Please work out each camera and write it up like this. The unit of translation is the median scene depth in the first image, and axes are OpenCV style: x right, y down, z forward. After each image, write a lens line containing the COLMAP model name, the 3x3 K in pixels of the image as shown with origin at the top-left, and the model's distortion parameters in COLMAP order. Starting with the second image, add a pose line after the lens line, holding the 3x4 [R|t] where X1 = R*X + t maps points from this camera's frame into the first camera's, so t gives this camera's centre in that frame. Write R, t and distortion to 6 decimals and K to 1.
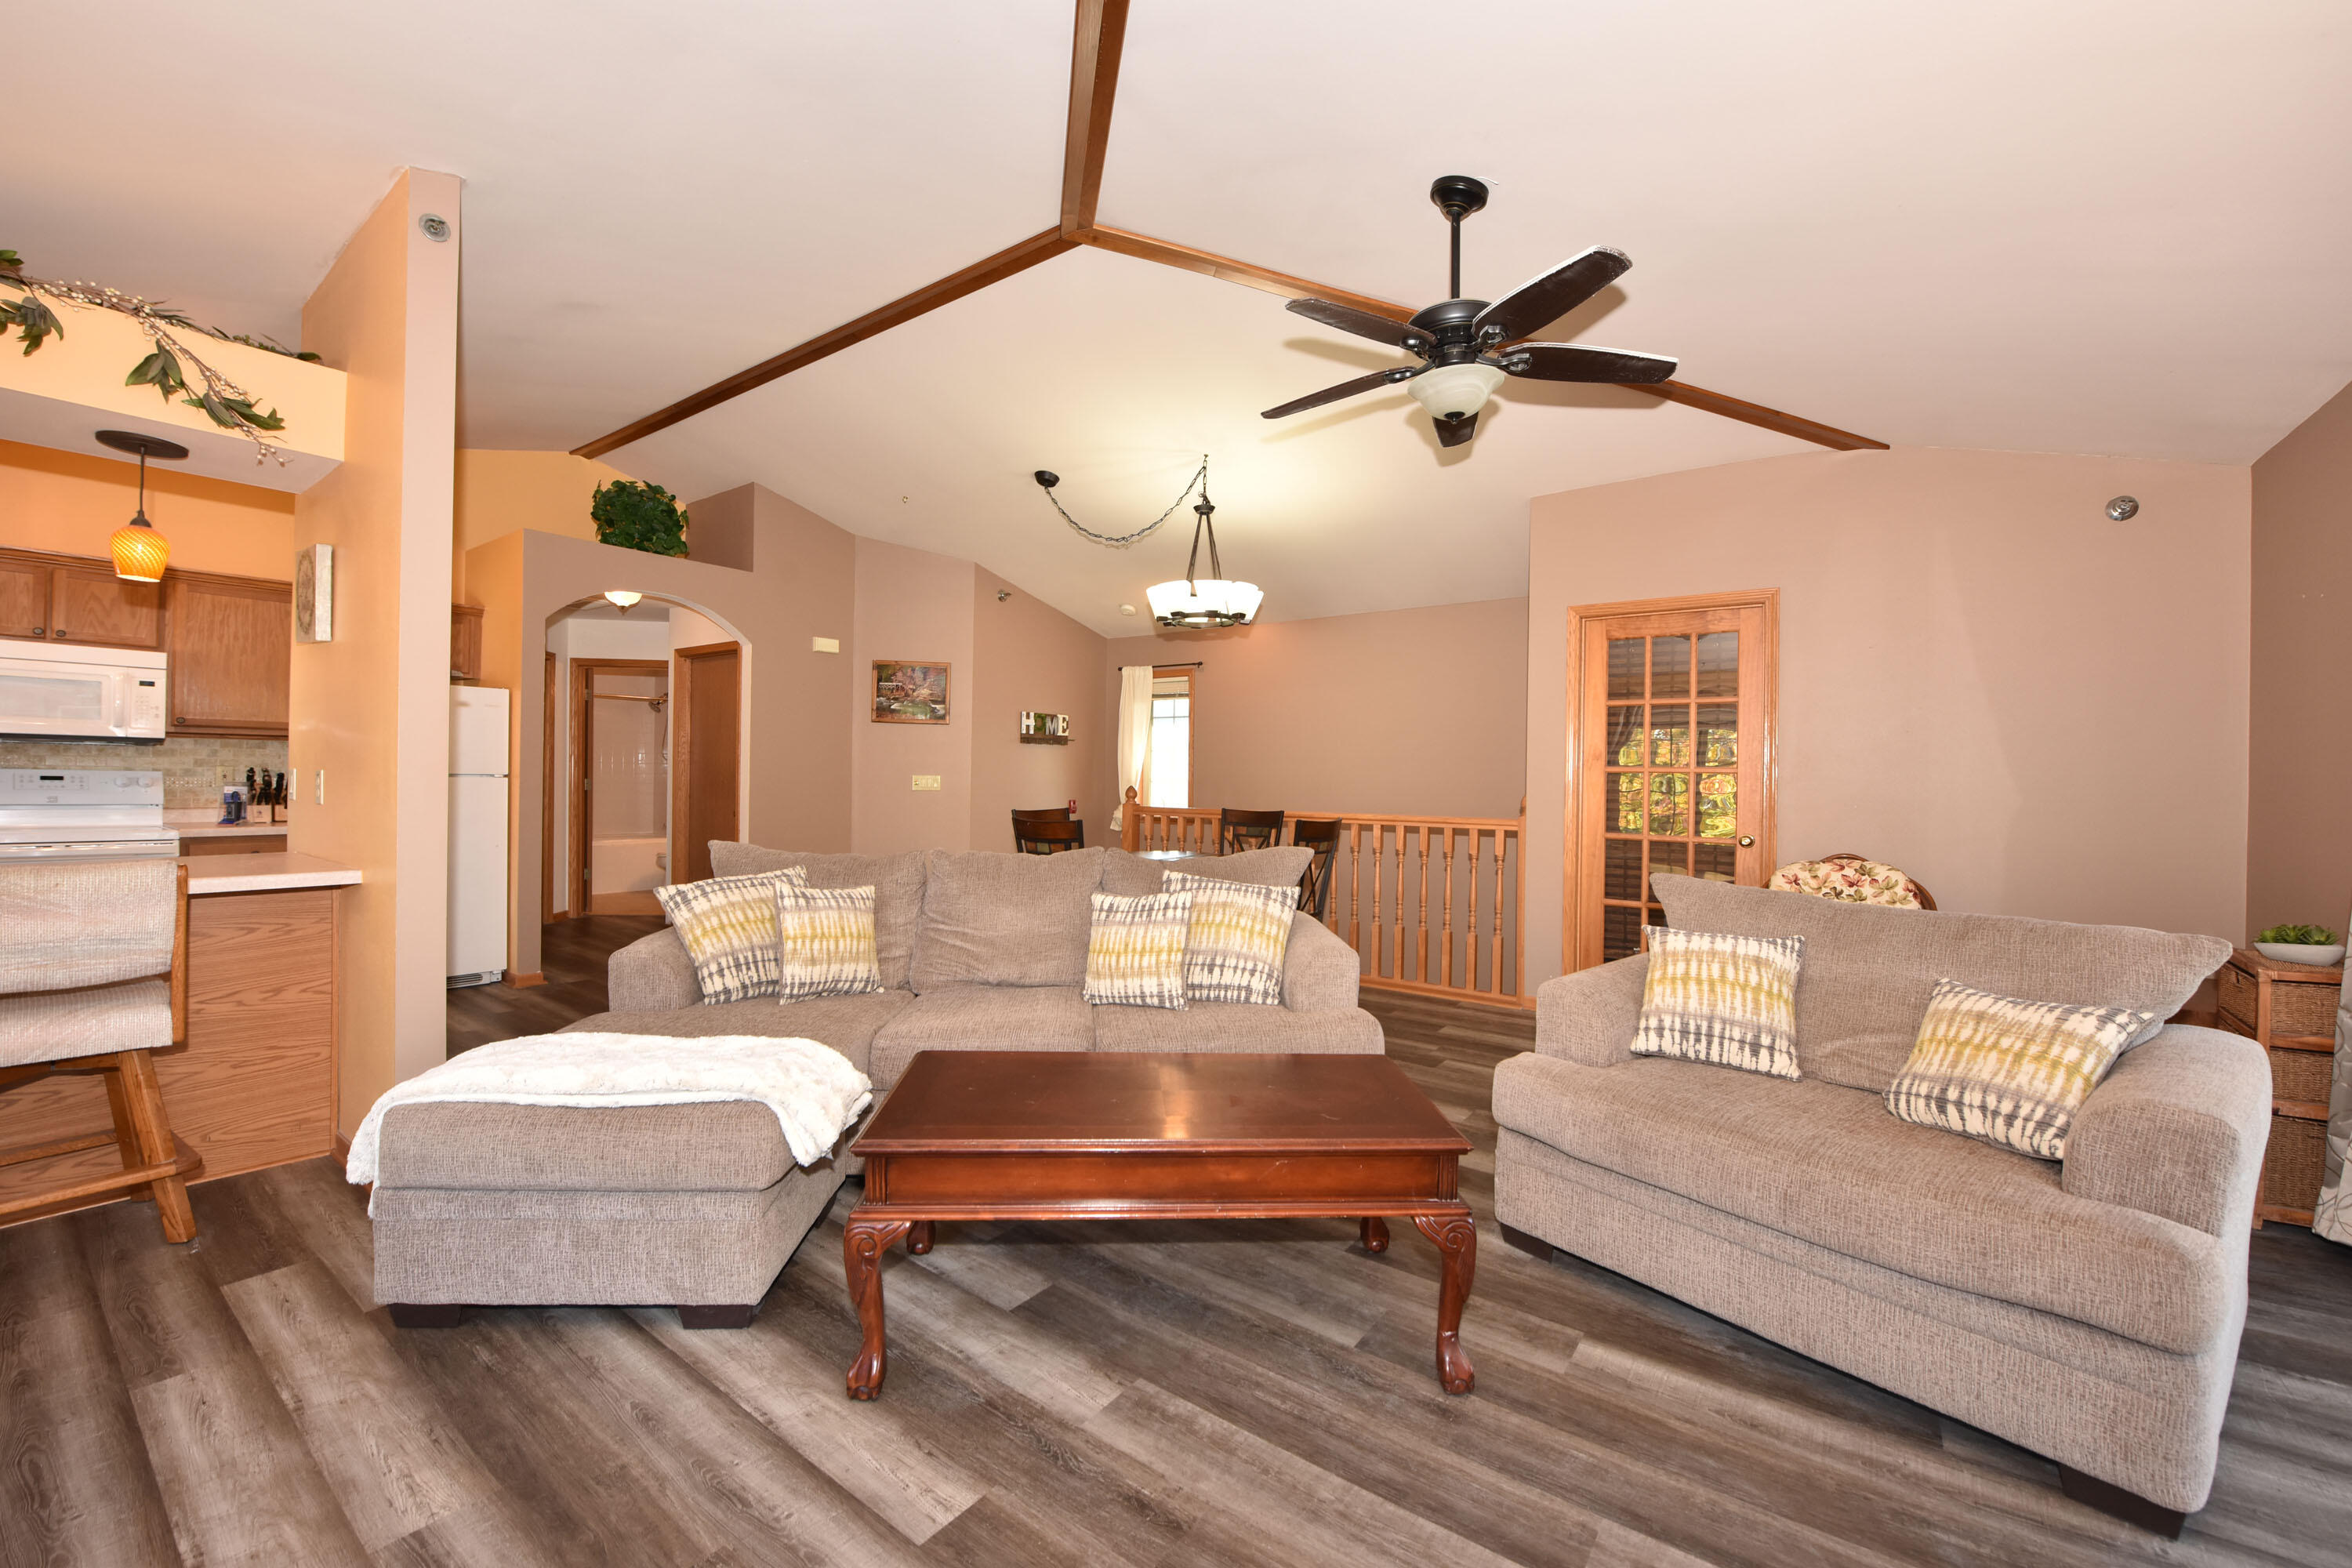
lens RADIAL K [[936.9, 0, 1177.9], [0, 936.9, 783.9], [0, 0, 1]] dist [-0.016397, -0.001742]
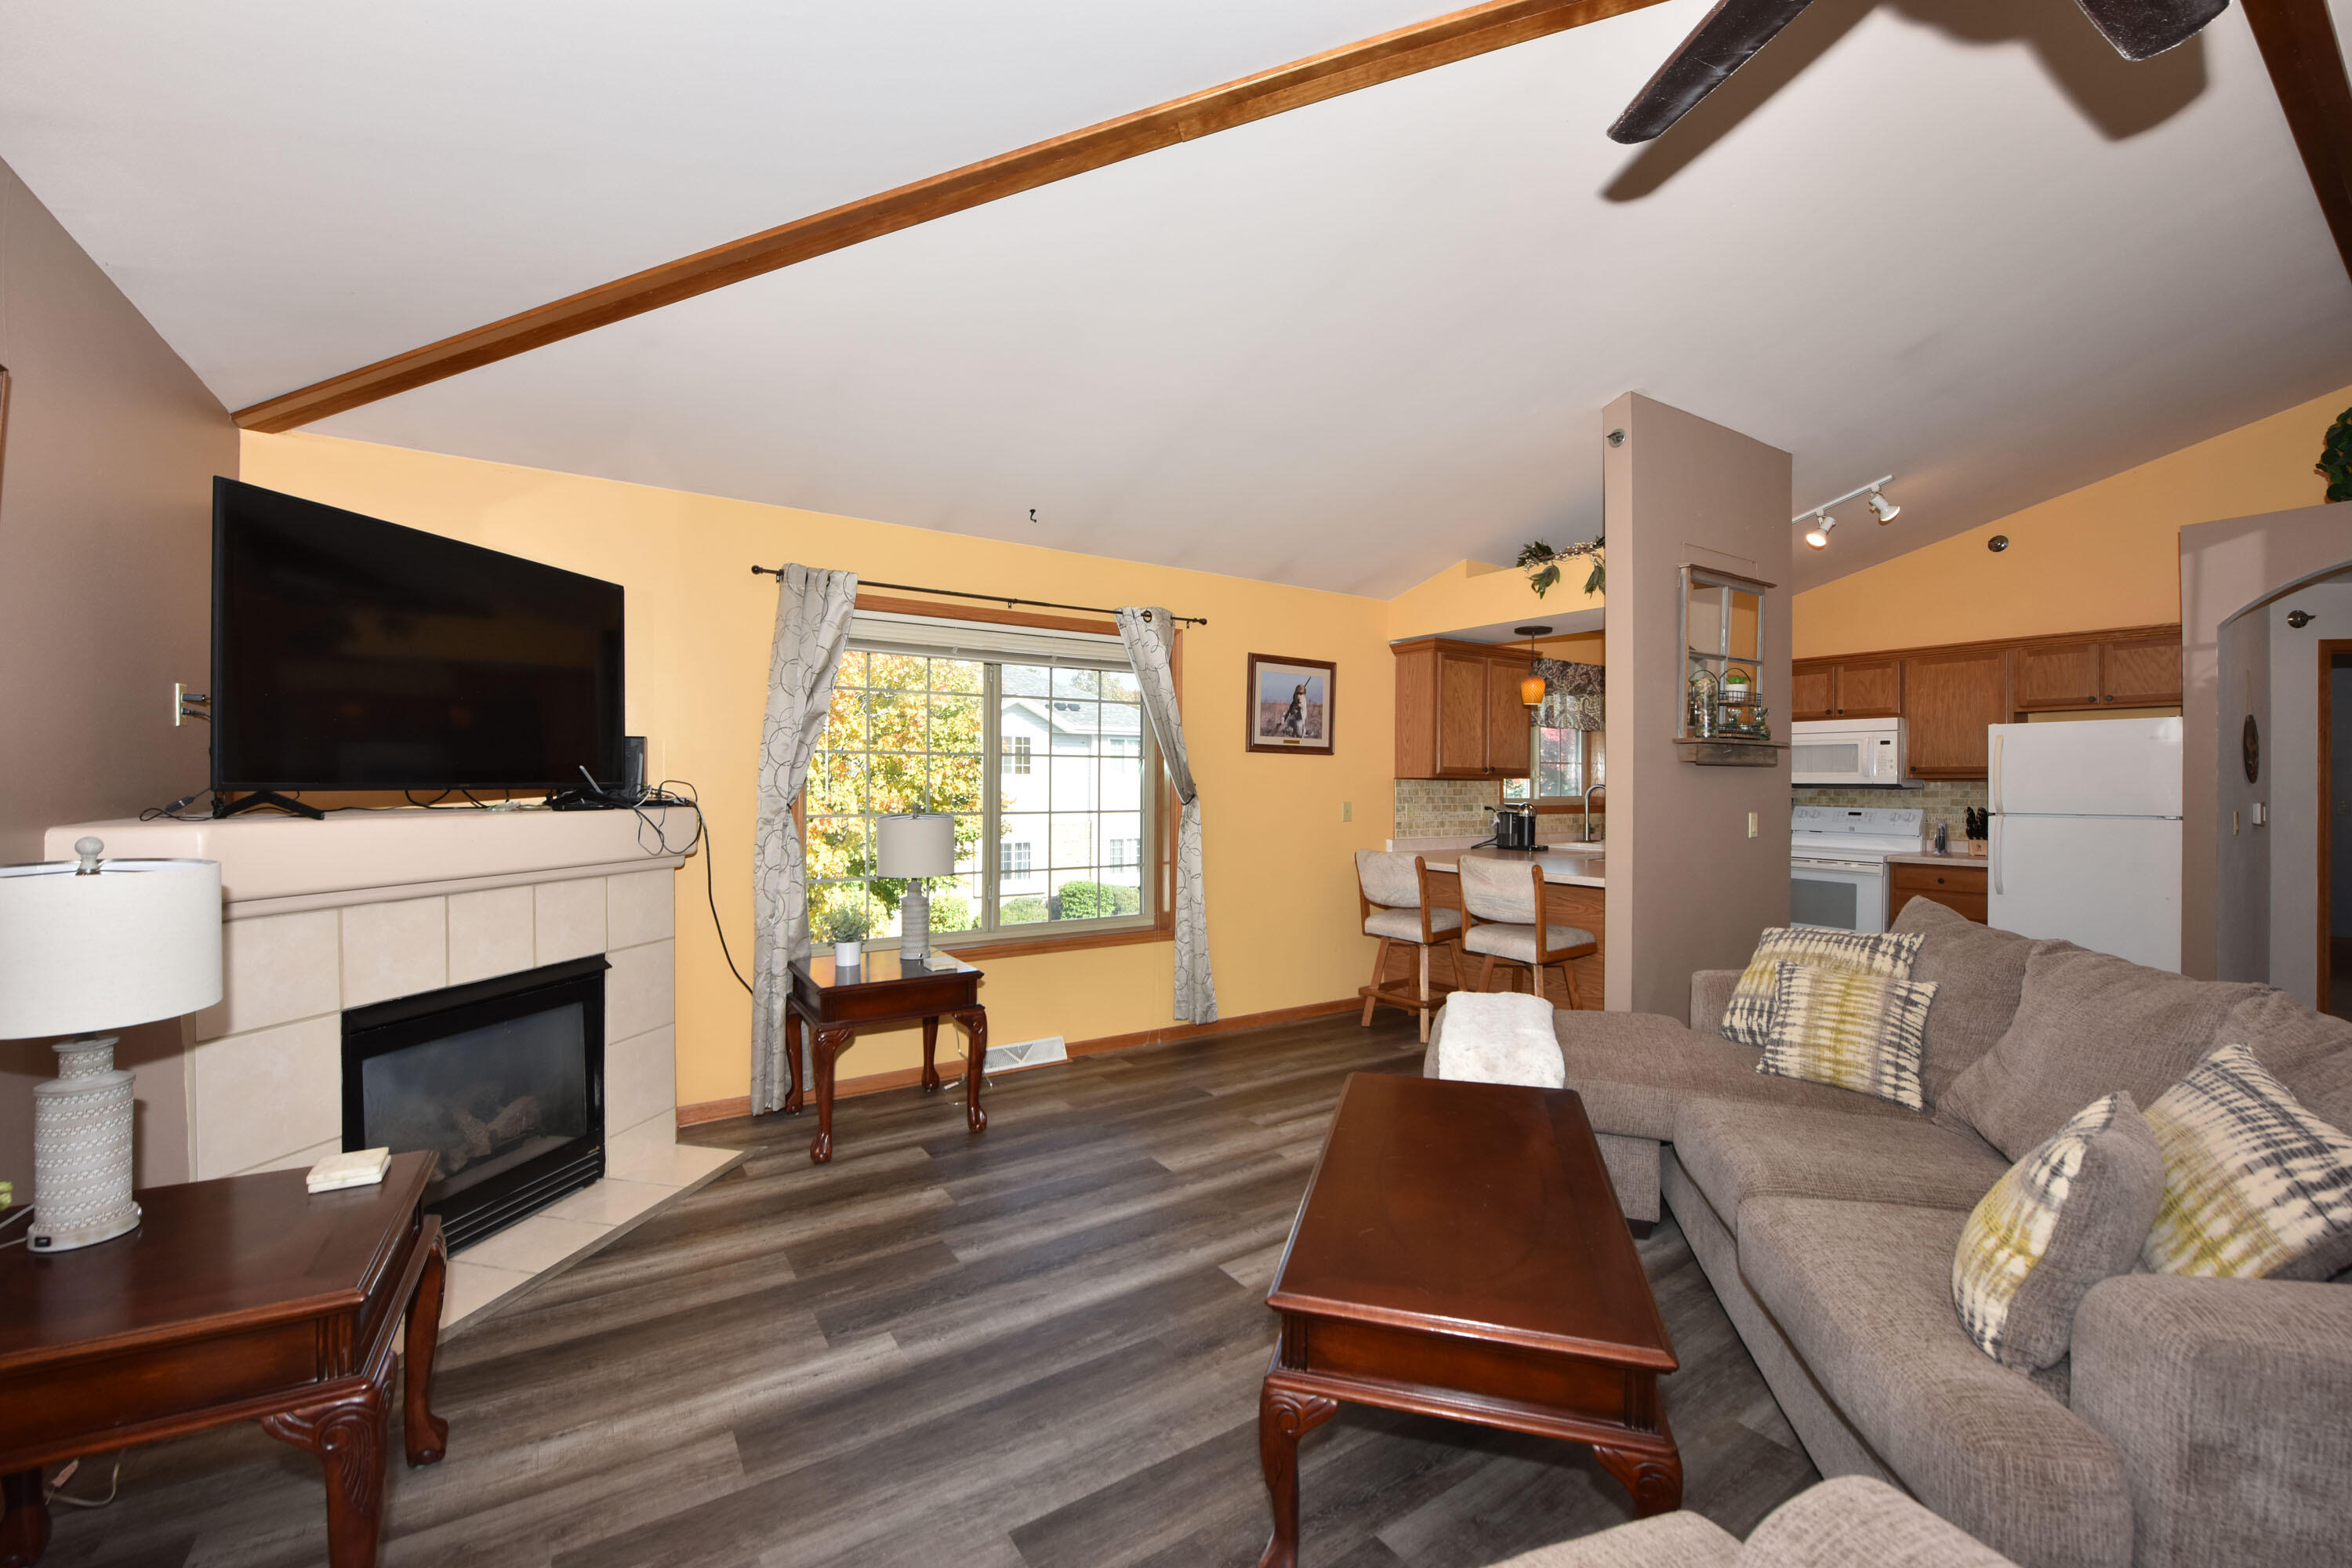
lens RADIAL K [[936.9, 0, 1173.0], [0, 936.9, 785.6], [0, 0, 1]] dist [-0.016397, -0.001742]
pose [[-0.349717, -0.013634, -0.936756, 0.368562], [-0.012774, 0.999871, -0.009784, -0.017177], [0.936768, 0.008544, -0.349846, 0.399052]]
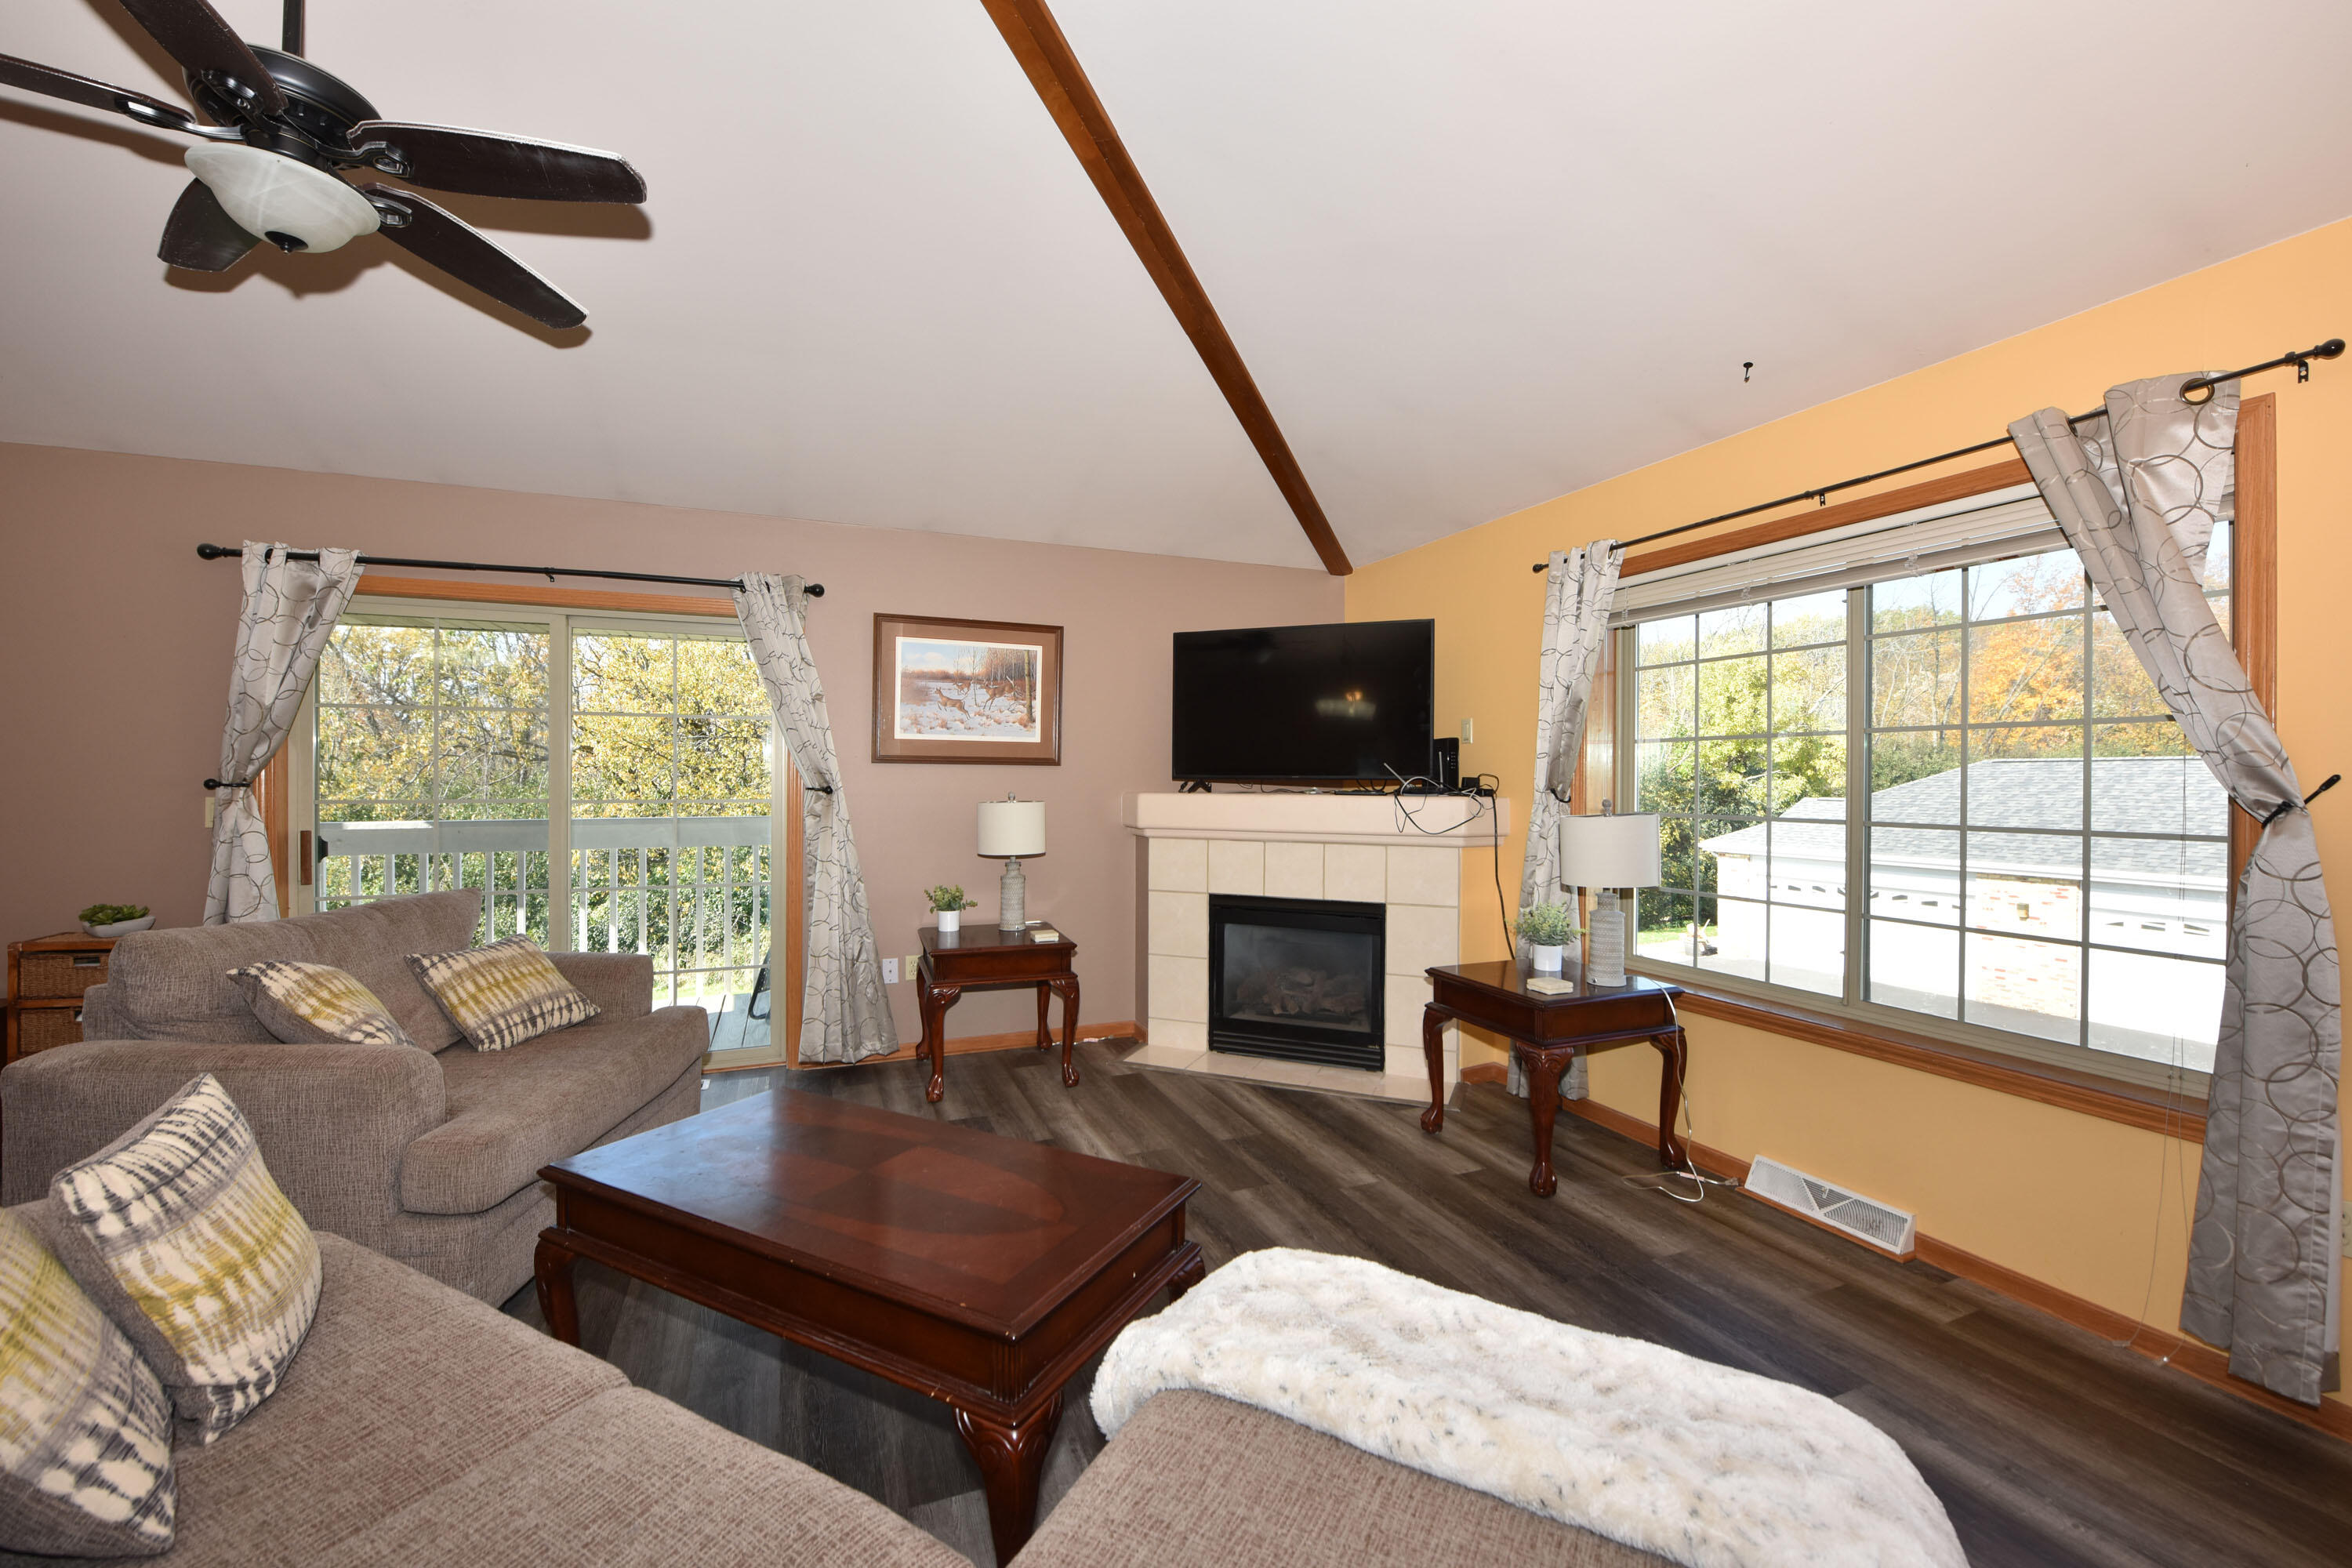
lens RADIAL K [[936.9, 0, 1179.7], [0, 936.9, 776.3], [0, 0, 1]] dist [-0.016397, -0.001742]
pose [[-0.853871, -0.019187, 0.520132, -0.274936], [-0.016388, 0.999816, 0.009978, -0.023499], [-0.520227, -0.000004, -0.854028, 0.605330]]
